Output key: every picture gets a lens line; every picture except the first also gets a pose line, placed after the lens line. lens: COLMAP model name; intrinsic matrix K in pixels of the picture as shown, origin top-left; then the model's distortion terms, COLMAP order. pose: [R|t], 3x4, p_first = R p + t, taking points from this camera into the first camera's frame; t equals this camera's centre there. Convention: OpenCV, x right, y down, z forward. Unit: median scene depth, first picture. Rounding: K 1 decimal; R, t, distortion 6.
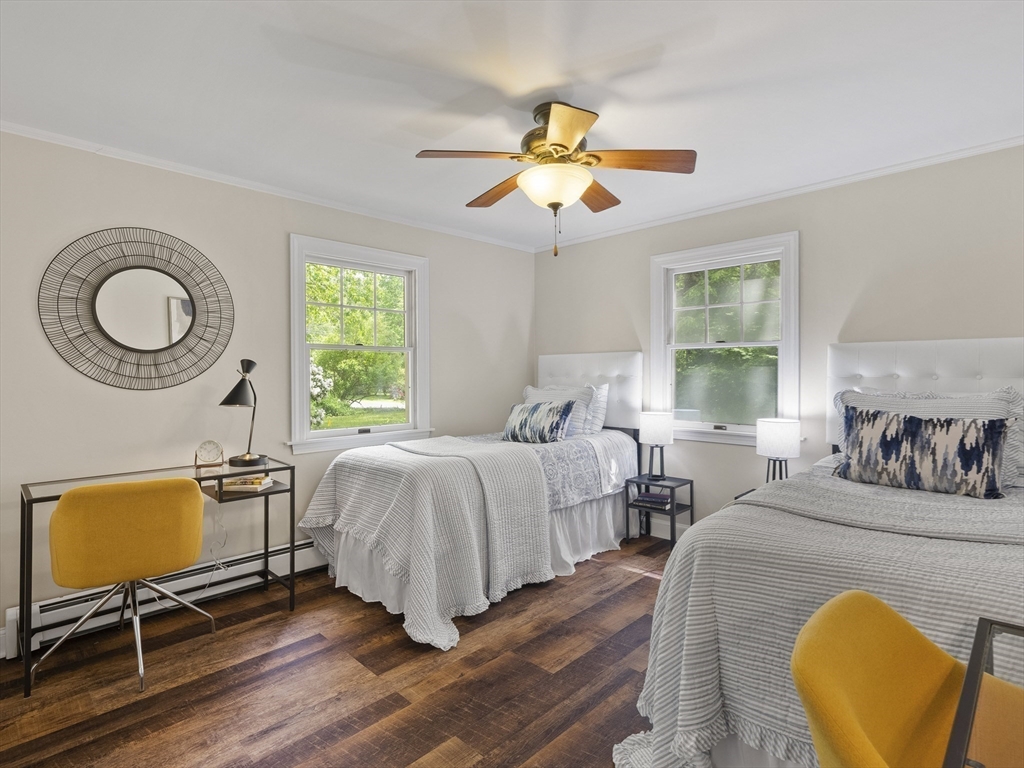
lens RADIAL K [[622.7, 0, 512.0], [0, 622.7, 384.0], [0, 0, 1]] dist [-0.000455, -0.000095]
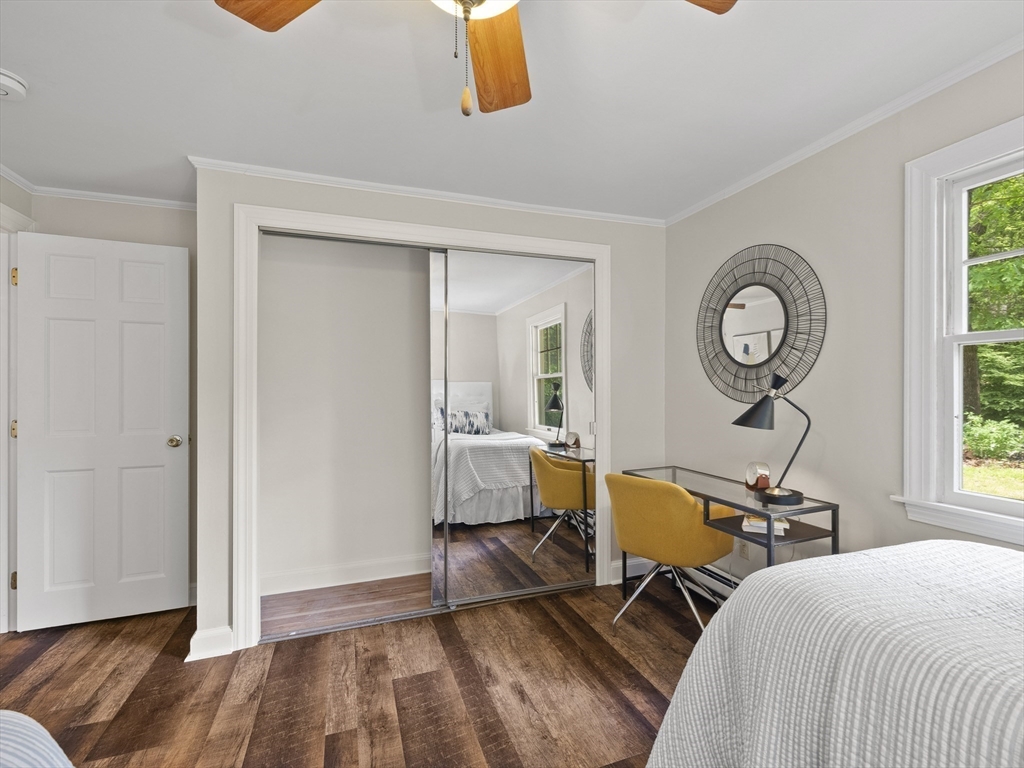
lens RADIAL K [[498.1, 0, 530.2], [0, 498.1, 382.3], [0, 0, 1]] dist [-0.000615, -0.000071]
pose [[-0.481654, 0.008695, -0.876318, 0.321918], [0.004562, 0.999962, 0.007415, -0.034194], [0.876350, -0.000427, -0.481675, 1.104103]]
